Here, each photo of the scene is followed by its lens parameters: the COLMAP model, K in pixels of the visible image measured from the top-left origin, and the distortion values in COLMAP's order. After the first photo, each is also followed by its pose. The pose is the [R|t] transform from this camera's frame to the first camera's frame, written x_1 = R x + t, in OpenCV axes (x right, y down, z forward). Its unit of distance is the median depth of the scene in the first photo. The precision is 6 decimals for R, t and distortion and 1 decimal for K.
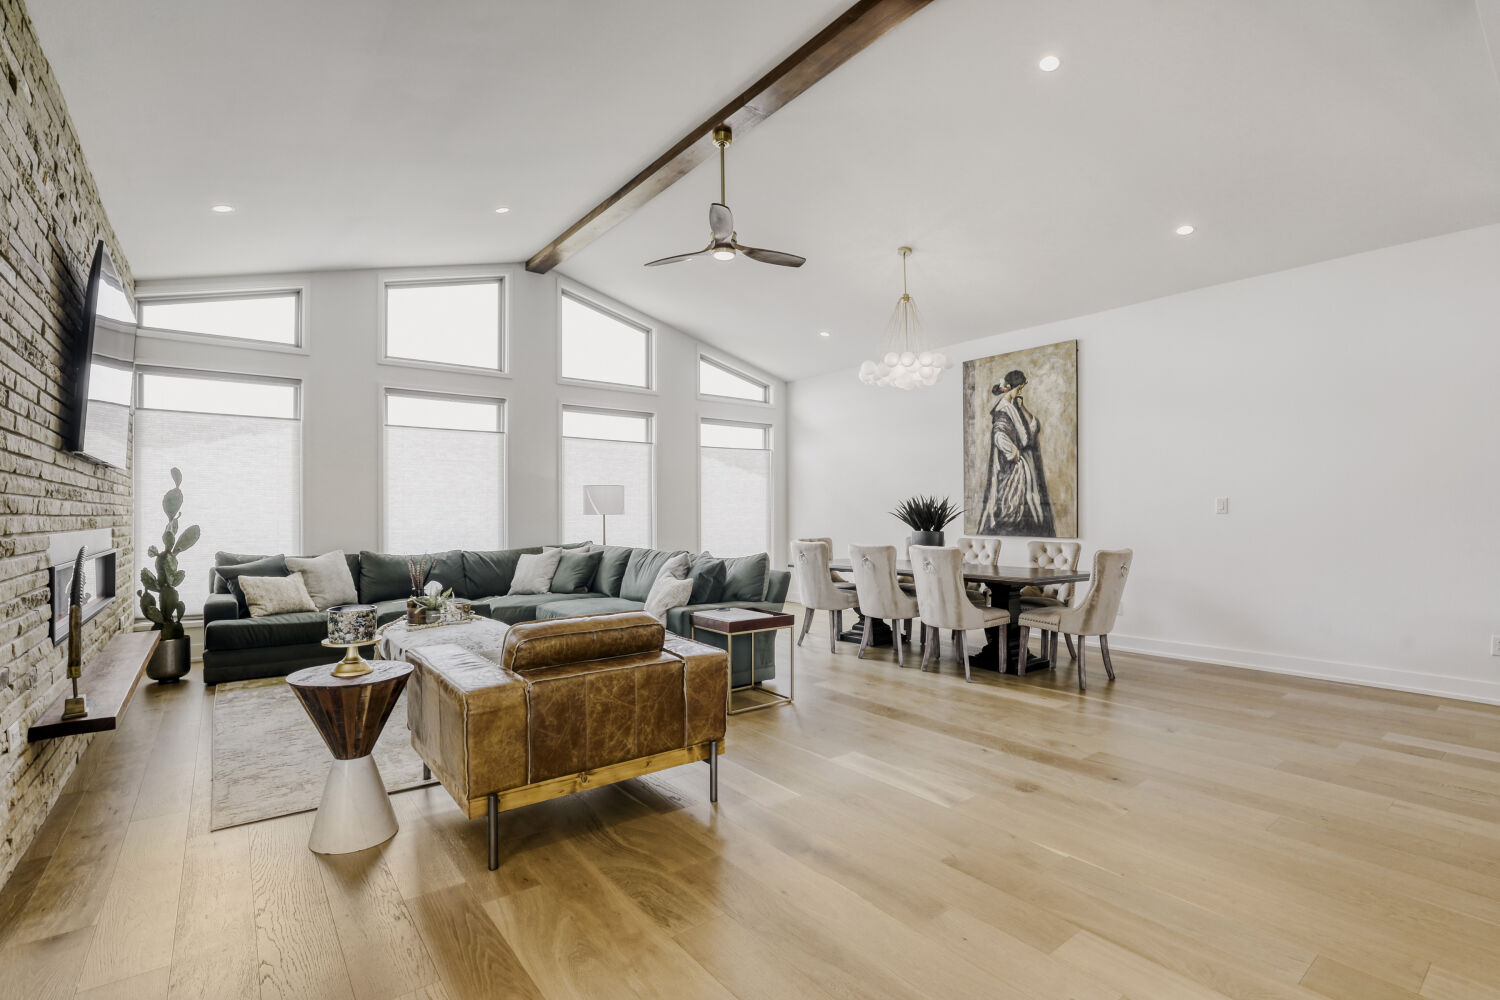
lens RADIAL K [[701.1, 0, 750.0], [0, 701.1, 500.0], [0, 0, 1]] dist [-0.040292, -0.000113]
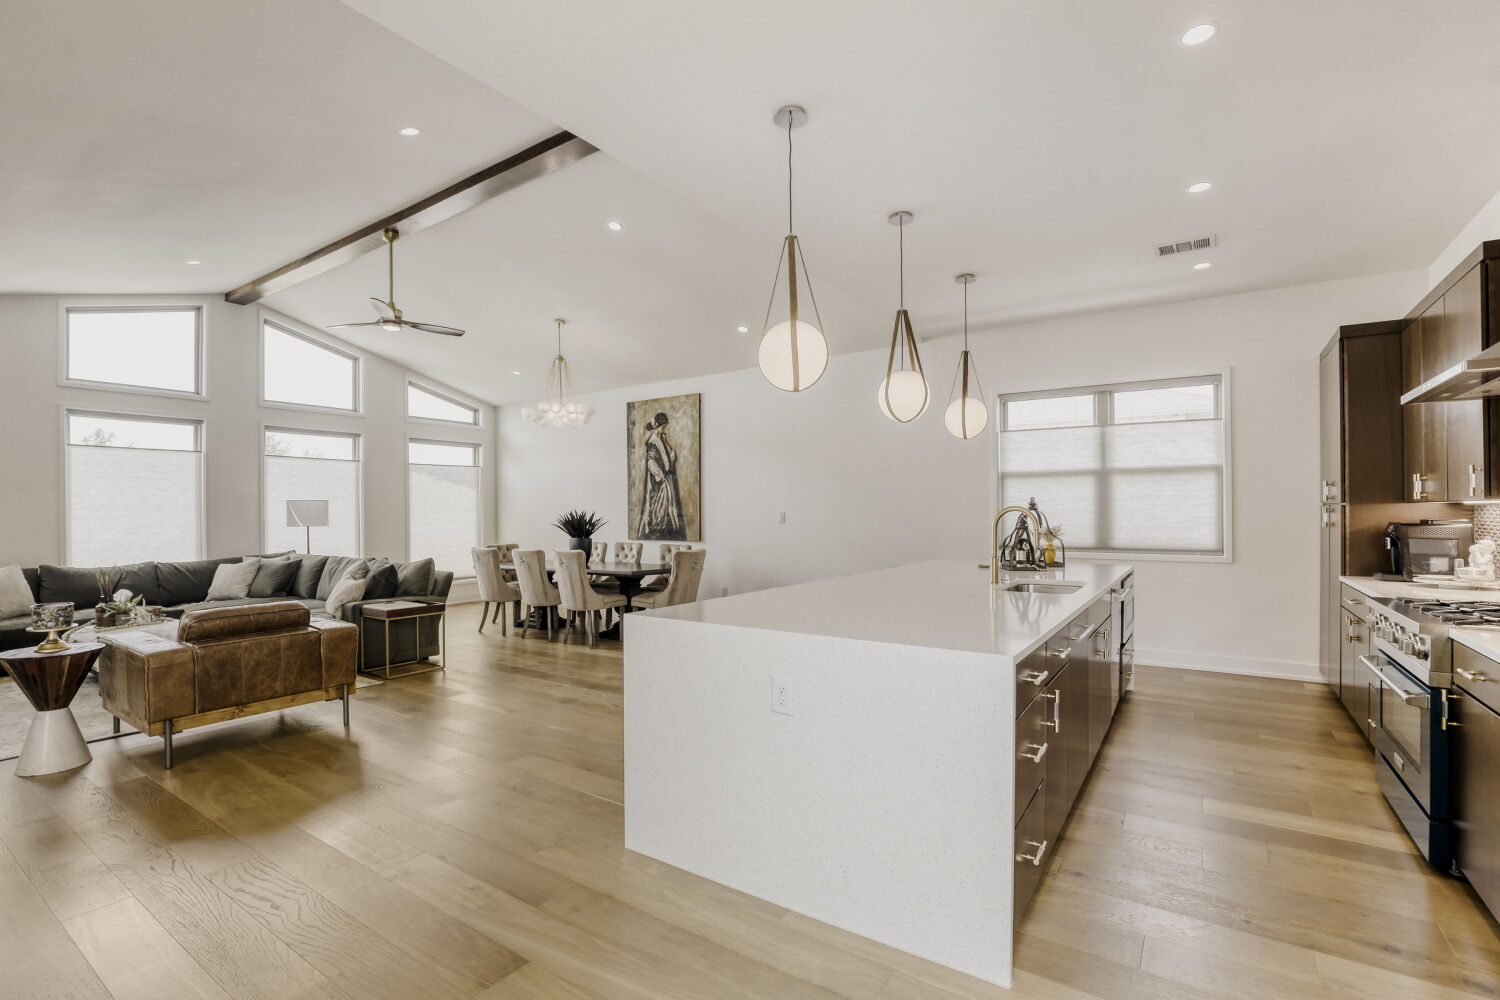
lens RADIAL K [[683.2, 0, 749.8], [0, 683.2, 505.4], [0, 0, 1]] dist [-0.056282, 0.013345]
pose [[0.944837, -0.001931, 0.327535, 0.144336], [0.000526, 0.999990, 0.004376, -0.022395], [-0.327540, -0.003963, 0.944829, -0.309560]]
